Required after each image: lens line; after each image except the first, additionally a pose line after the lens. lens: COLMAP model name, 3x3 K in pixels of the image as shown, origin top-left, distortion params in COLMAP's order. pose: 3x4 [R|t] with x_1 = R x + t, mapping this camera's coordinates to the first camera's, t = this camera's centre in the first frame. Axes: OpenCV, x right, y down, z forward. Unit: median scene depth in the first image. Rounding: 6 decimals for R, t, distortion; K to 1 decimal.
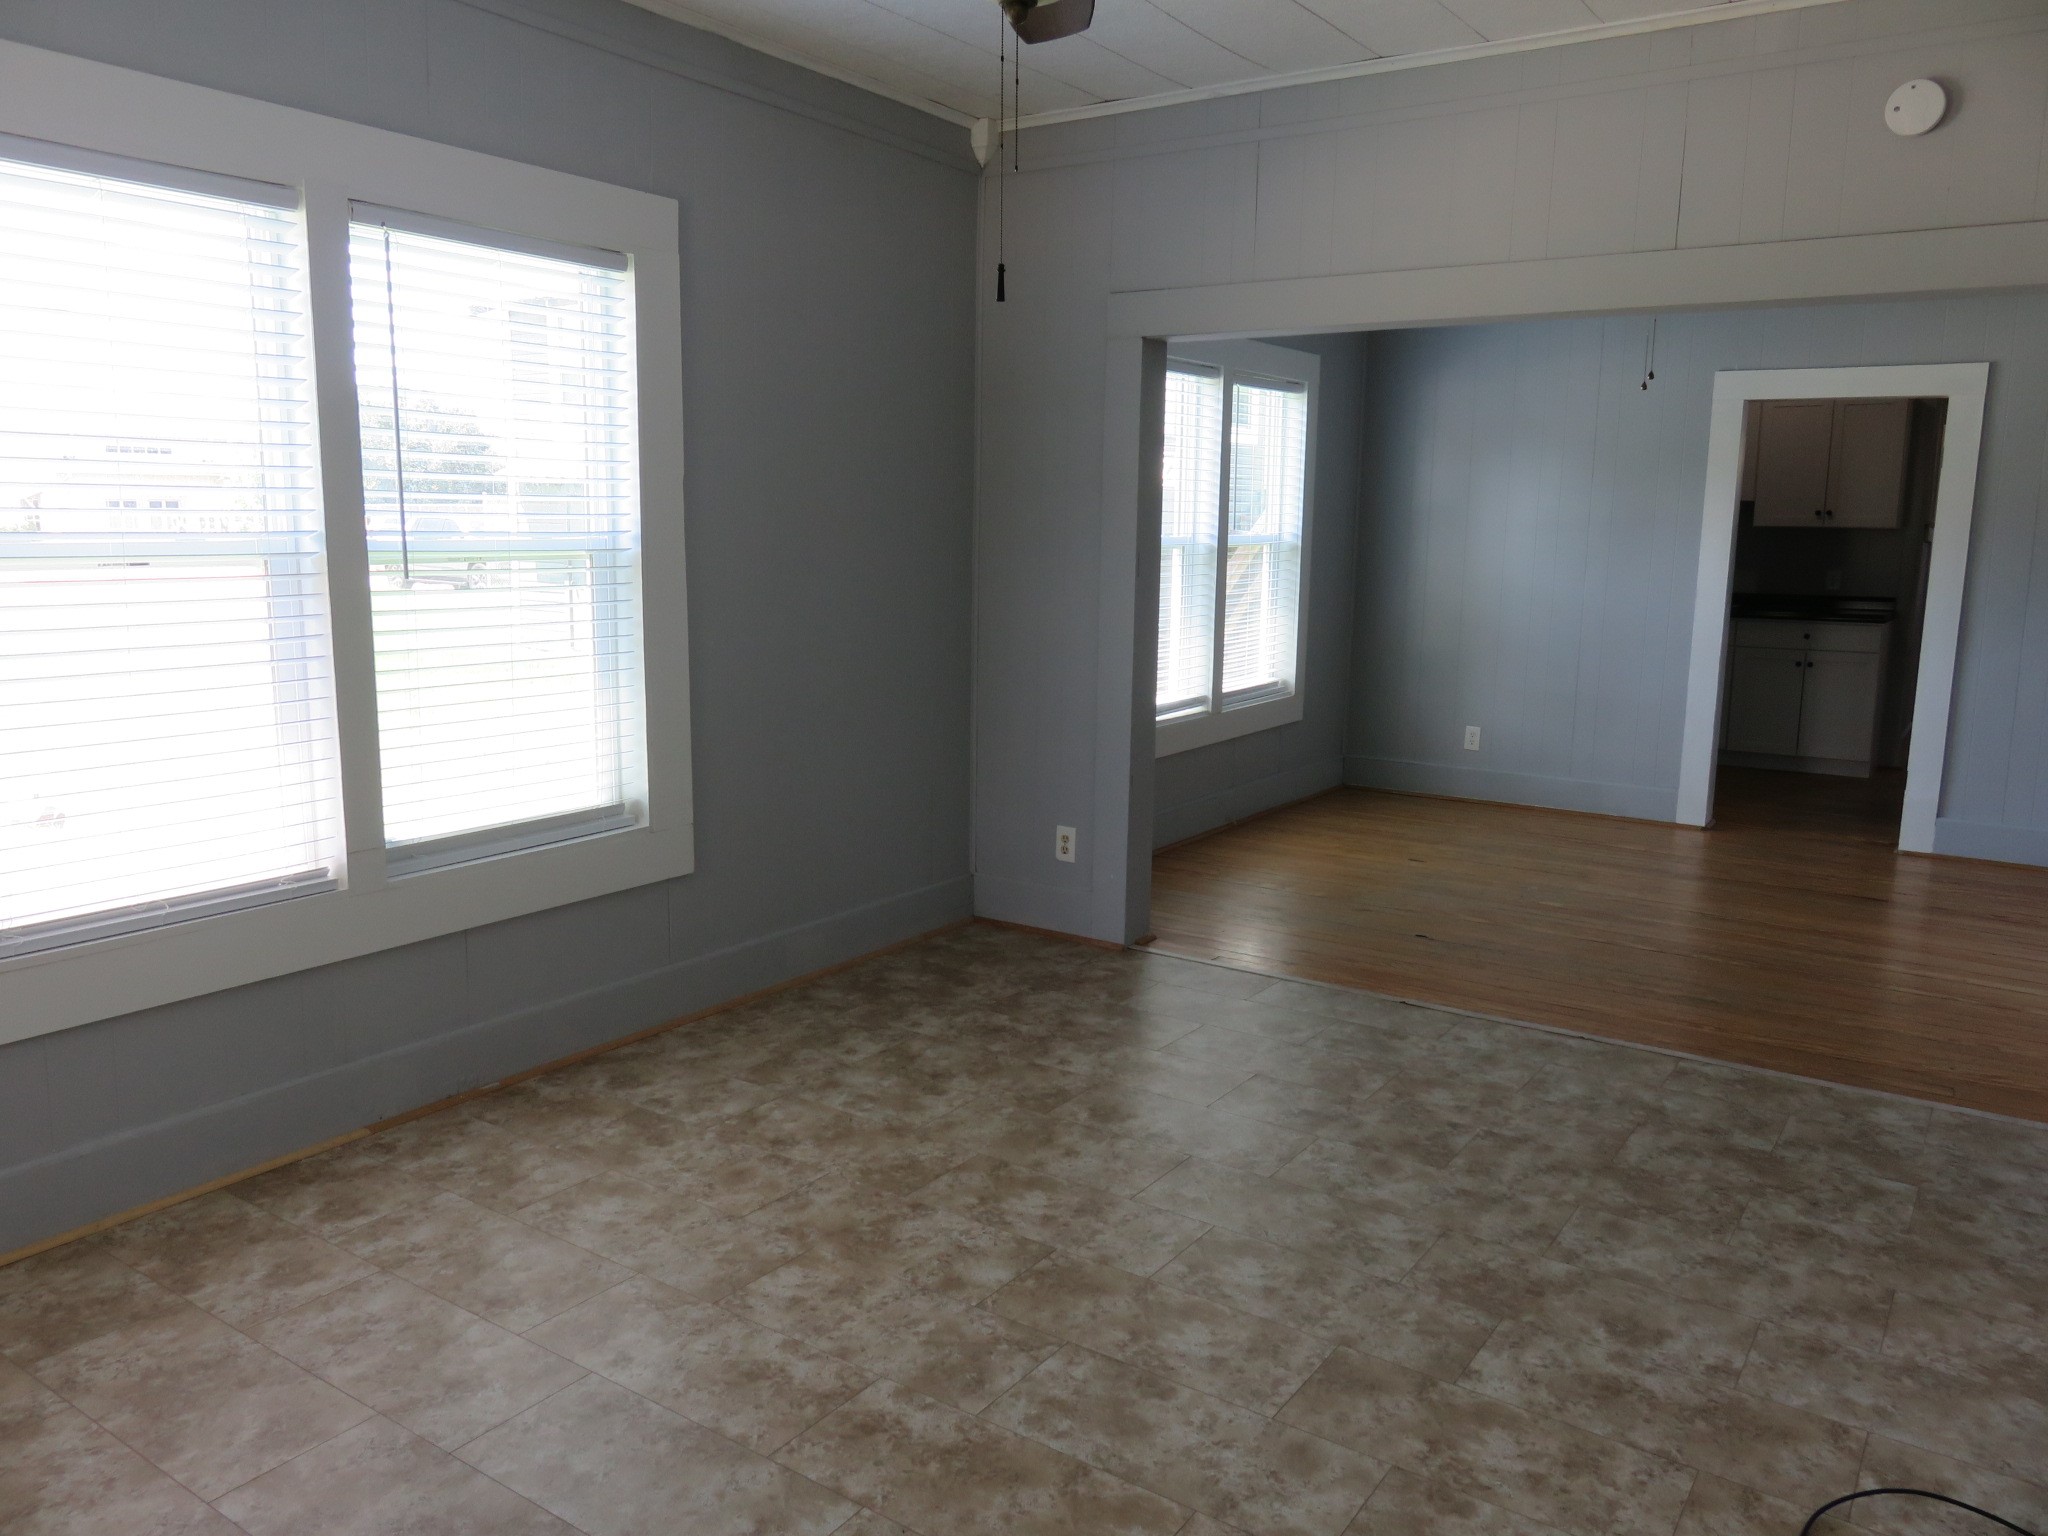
lens RADIAL K [[1546.3, 0, 1025.3], [0, 1546.3, 772.5], [0, 0, 1]] dist [-0.003623, 0.010804]
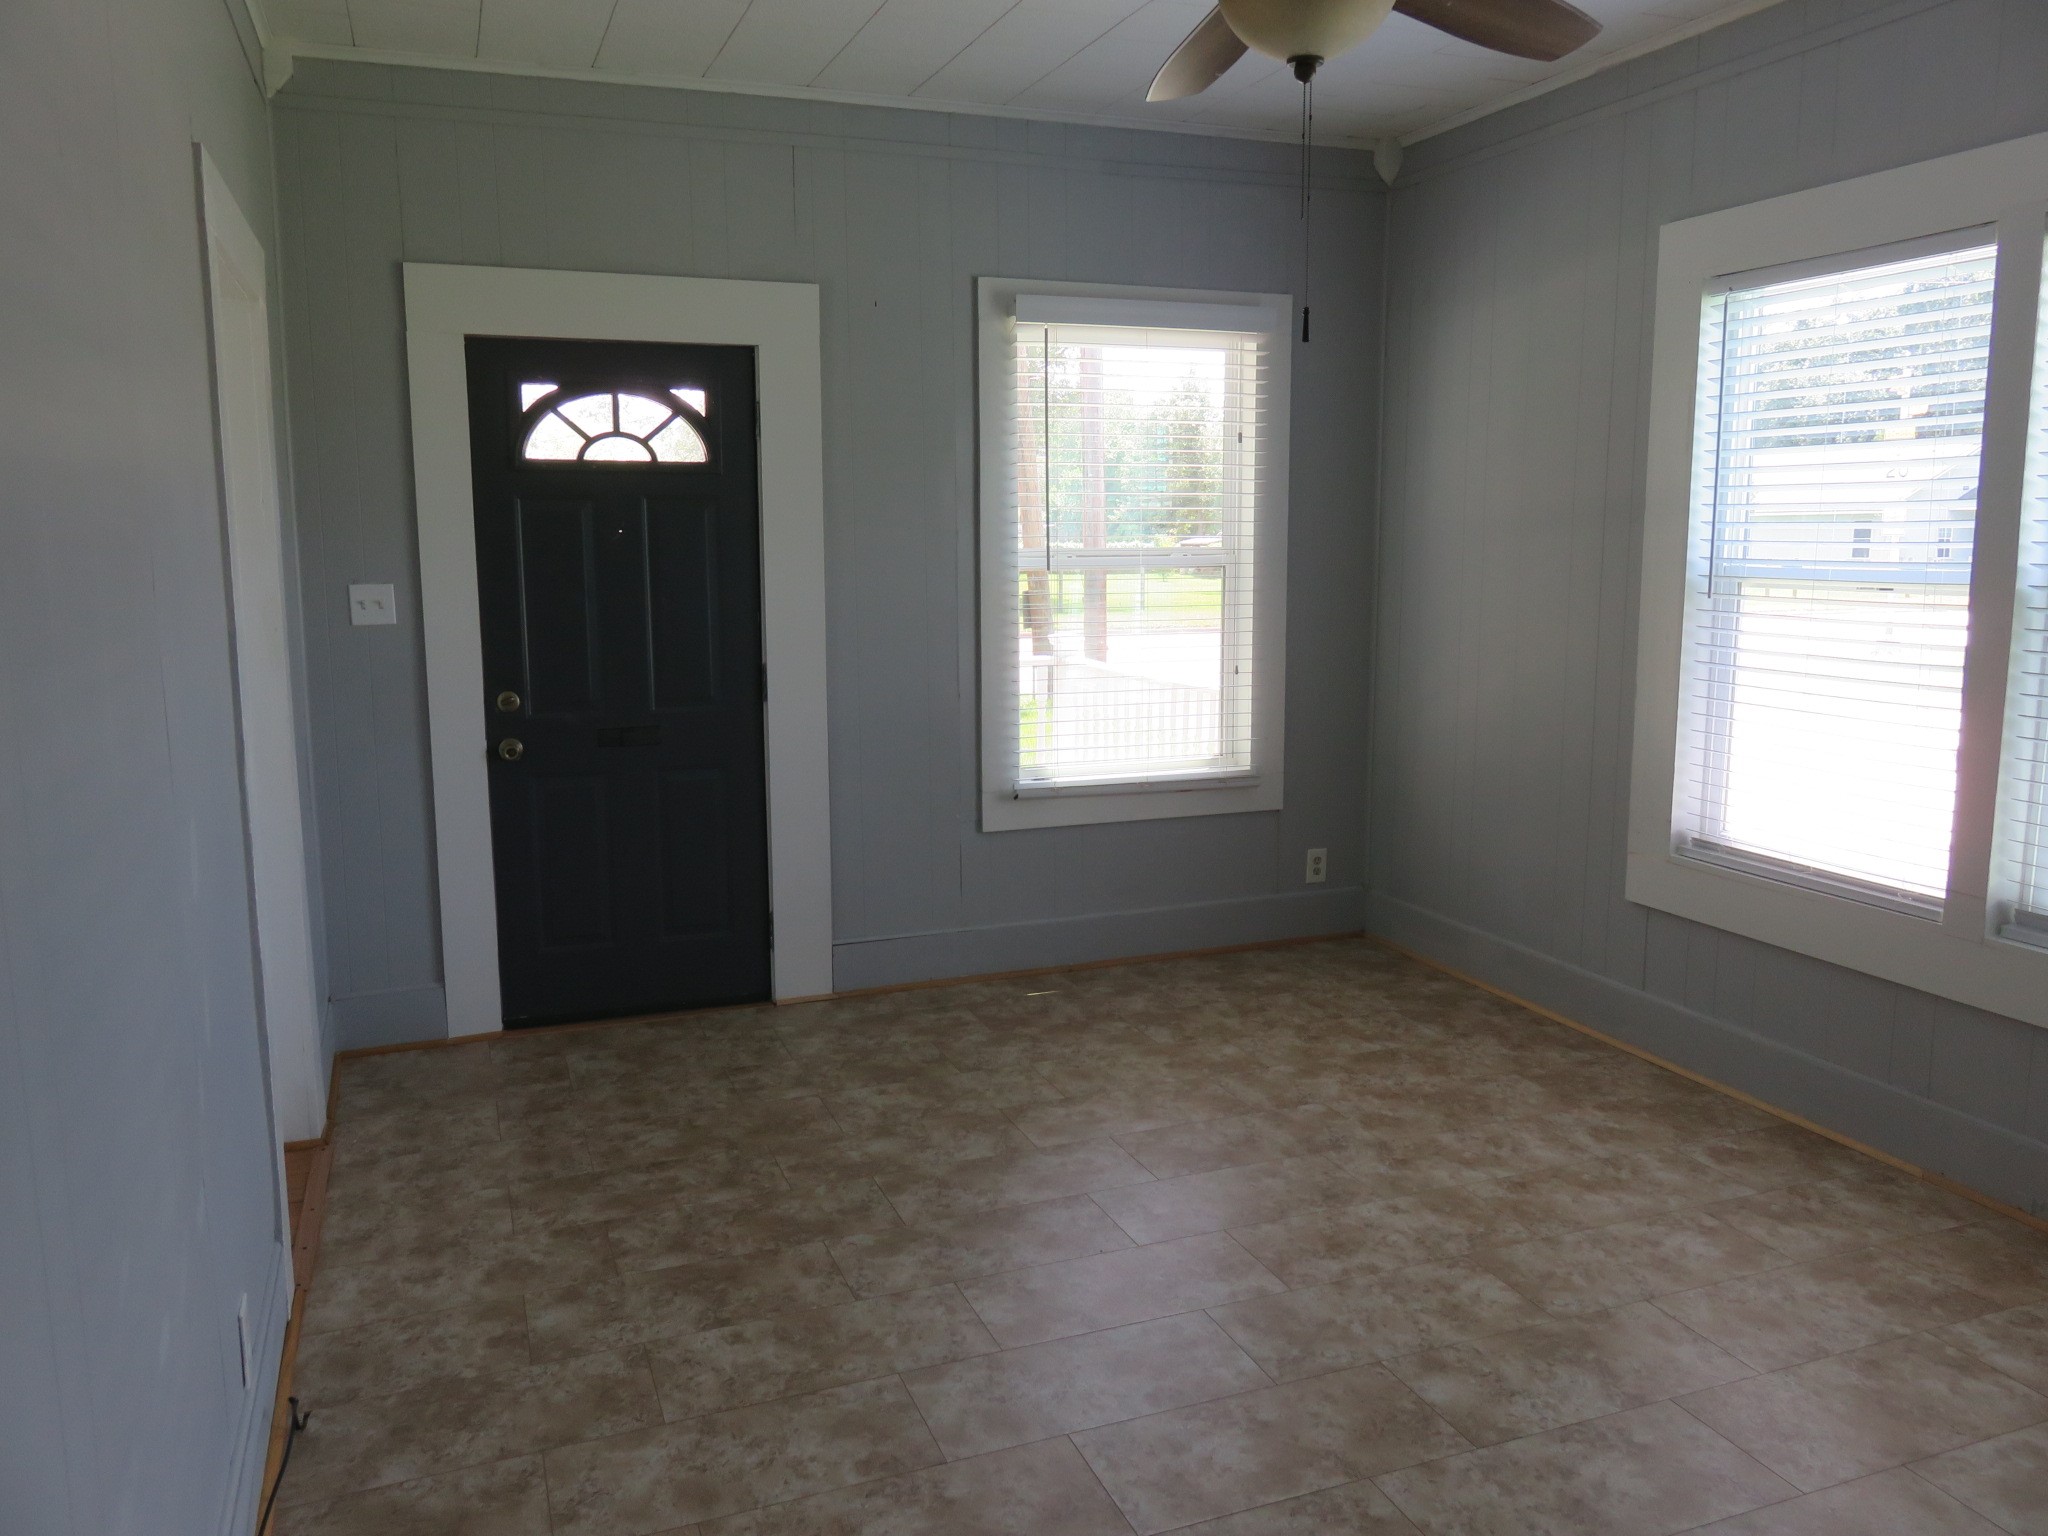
lens RADIAL K [[1546.3, 0, 1005.6], [0, 1546.3, 758.8], [0, 0, 1]] dist [-0.003623, 0.010804]
pose [[-0.582997, 0.104022, -0.805788, 0.813520], [-0.142889, 0.963185, 0.227723, -0.194748], [0.799811, 0.247900, -0.546670, 1.212203]]
